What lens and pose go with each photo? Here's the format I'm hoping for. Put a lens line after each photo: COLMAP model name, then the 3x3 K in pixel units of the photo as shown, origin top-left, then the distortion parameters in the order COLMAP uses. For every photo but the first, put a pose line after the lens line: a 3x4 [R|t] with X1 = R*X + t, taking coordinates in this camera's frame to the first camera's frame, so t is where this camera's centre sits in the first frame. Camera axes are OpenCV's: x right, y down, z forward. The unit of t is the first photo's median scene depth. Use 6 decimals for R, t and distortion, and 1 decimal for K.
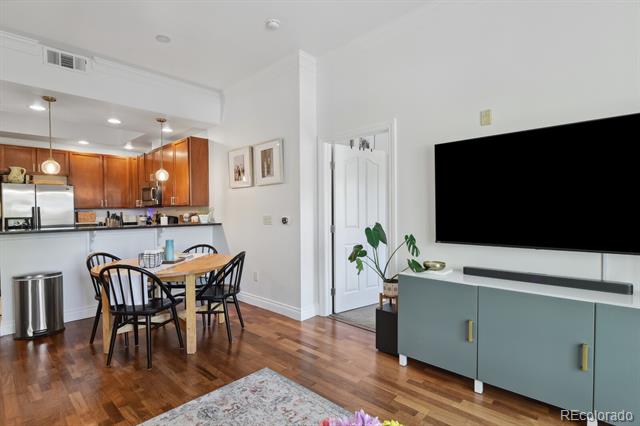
lens RADIAL K [[312.3, 0, 321.3], [0, 312.3, 214.0], [0, 0, 1]] dist [-0.006162, -0.004053]
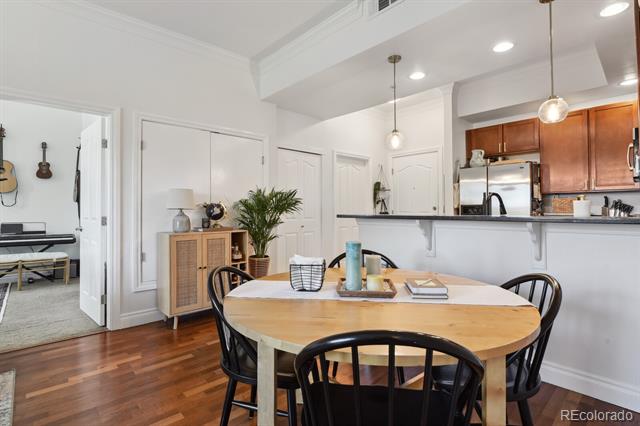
lens RADIAL K [[312.3, 0, 318.6], [0, 312.3, 207.5], [0, 0, 1]] dist [-0.006162, -0.004053]
pose [[-0.083264, 0.004147, -0.996519, -0.023741], [-0.006313, 0.999969, 0.004689, 0.021063], [0.996508, 0.006682, -0.083235, 0.776153]]
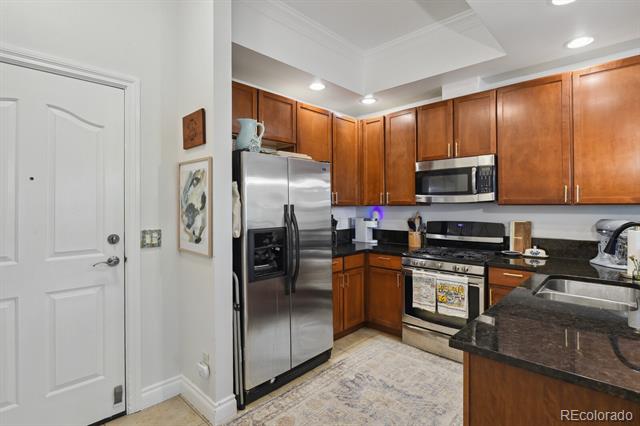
lens RADIAL K [[312.3, 0, 319.2], [0, 312.3, 204.4], [0, 0, 1]] dist [-0.006162, -0.004053]
pose [[0.999756, 0.003685, -0.021788, -1.104208], [-0.003973, 0.999905, -0.013174, -0.023724], [0.021737, 0.013257, 0.999676, 0.672958]]
